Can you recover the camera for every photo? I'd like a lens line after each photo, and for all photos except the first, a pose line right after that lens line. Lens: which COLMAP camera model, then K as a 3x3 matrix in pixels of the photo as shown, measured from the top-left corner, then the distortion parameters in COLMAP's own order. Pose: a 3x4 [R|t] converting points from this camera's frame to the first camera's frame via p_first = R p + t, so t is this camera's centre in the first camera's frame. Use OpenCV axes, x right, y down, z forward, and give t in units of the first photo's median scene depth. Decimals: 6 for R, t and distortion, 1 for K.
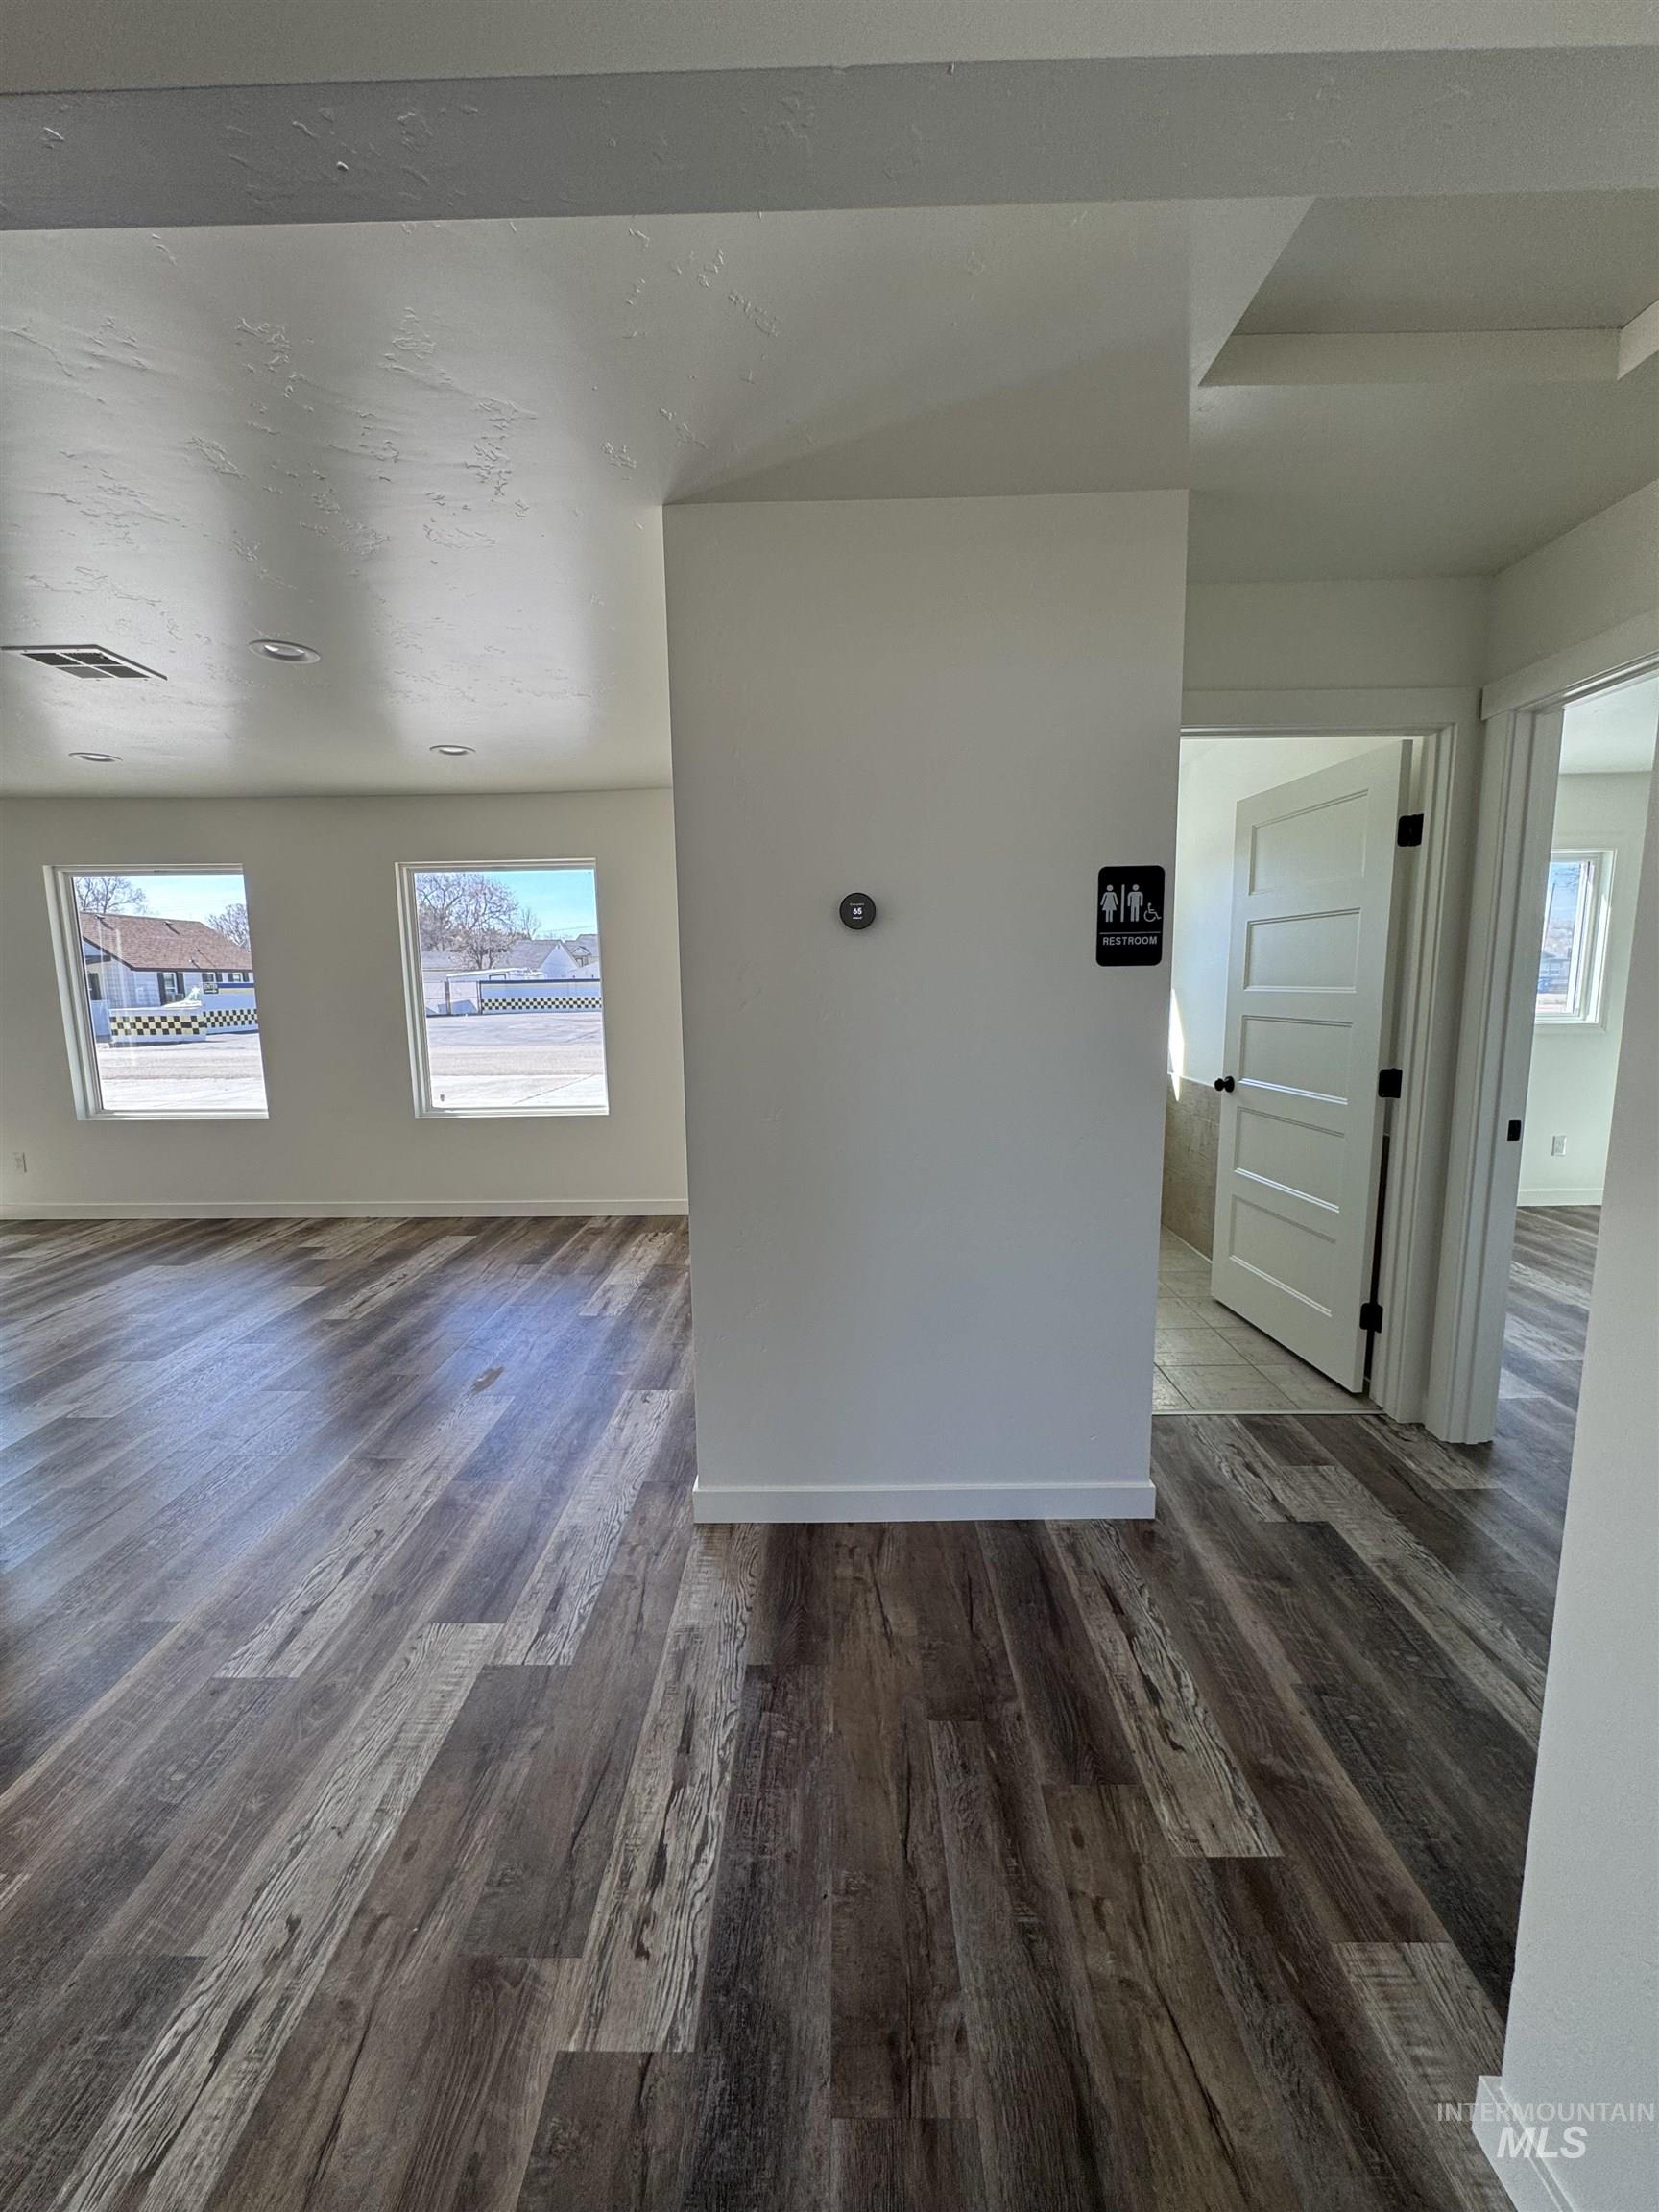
lens RADIAL K [[881.5, 0, 830.4], [0, 881.5, 1105.3], [0, 0, 1]] dist [-0.003795, 0.000706]
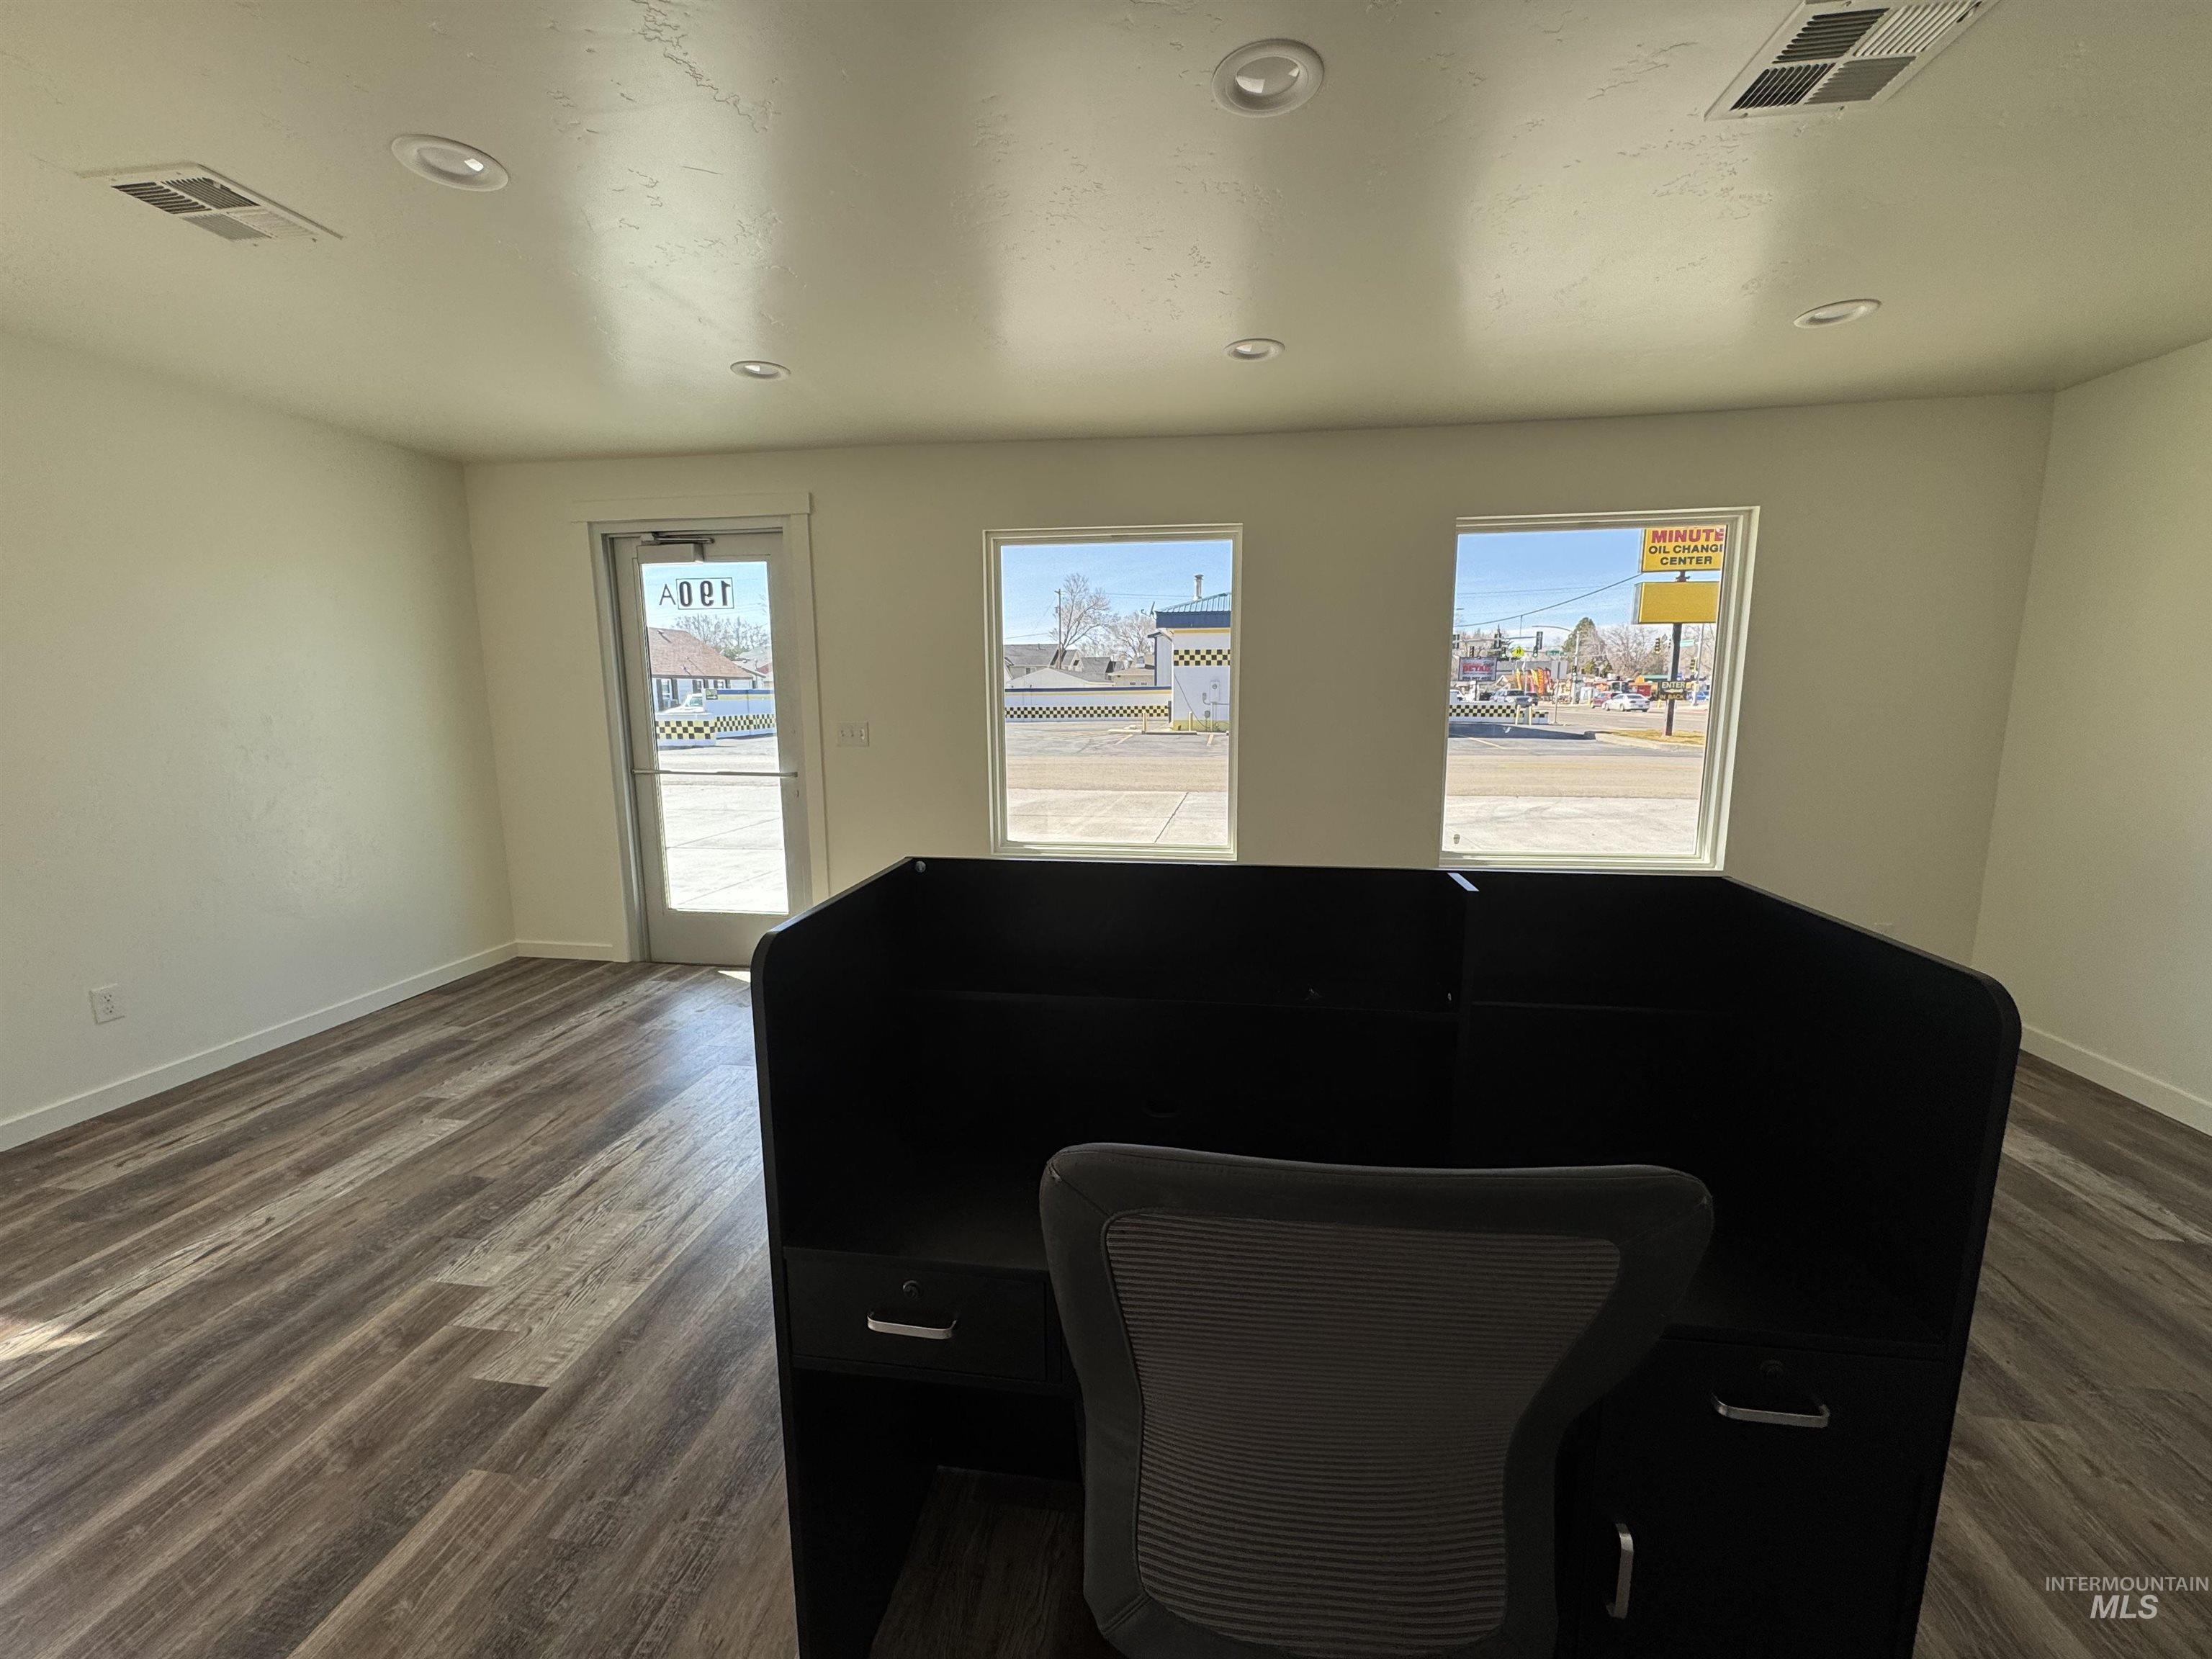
lens RADIAL K [[881.5, 0, 1105.5], [0, 881.5, 829.4], [0, 0, 1]] dist [-0.003795, 0.000706]
pose [[0.991024, 0.027381, -0.130849, -1.549754], [-0.025491, 0.999545, 0.016100, -0.050821], [0.131231, -0.012621, 0.991272, 0.537149]]
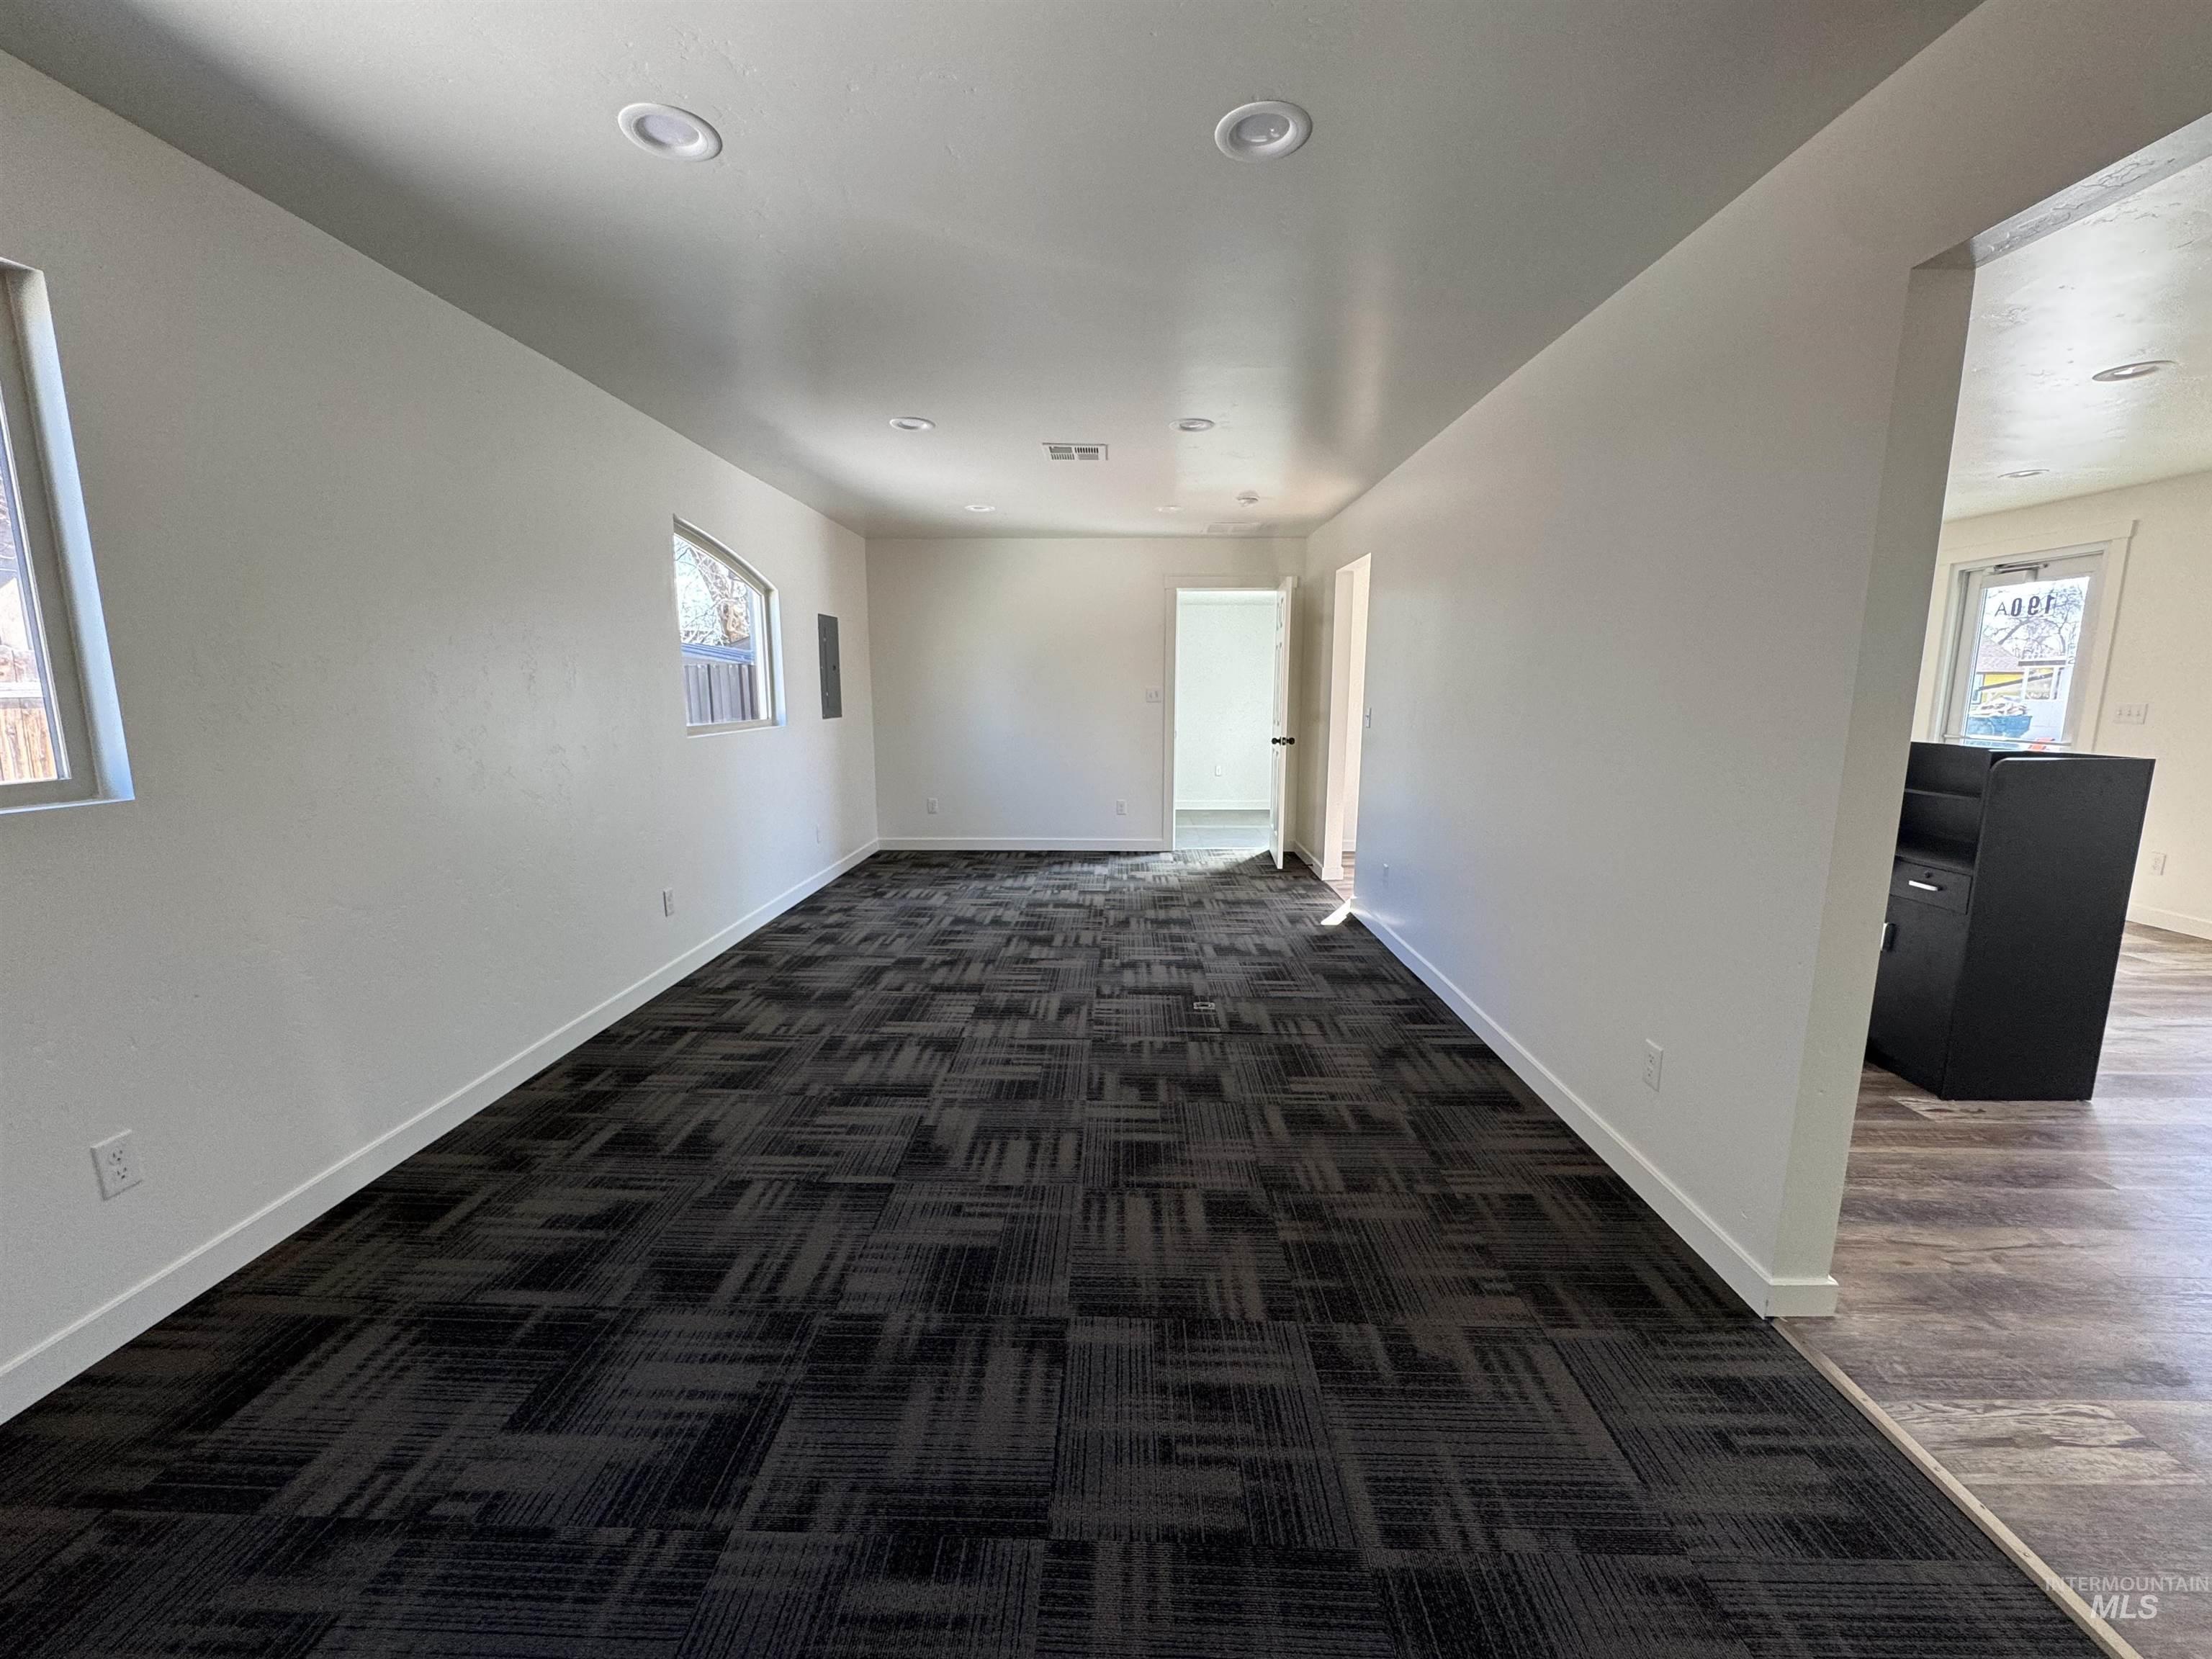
lens RADIAL K [[881.5, 0, 1103.9], [0, 881.5, 836.6], [0, 0, 1]] dist [-0.003795, 0.000706]
pose [[-0.014657, 0.178265, -0.983873, 0.008579], [-0.141911, 0.973648, 0.178526, 0.071652], [0.989771, 0.142239, 0.011027, -0.284866]]
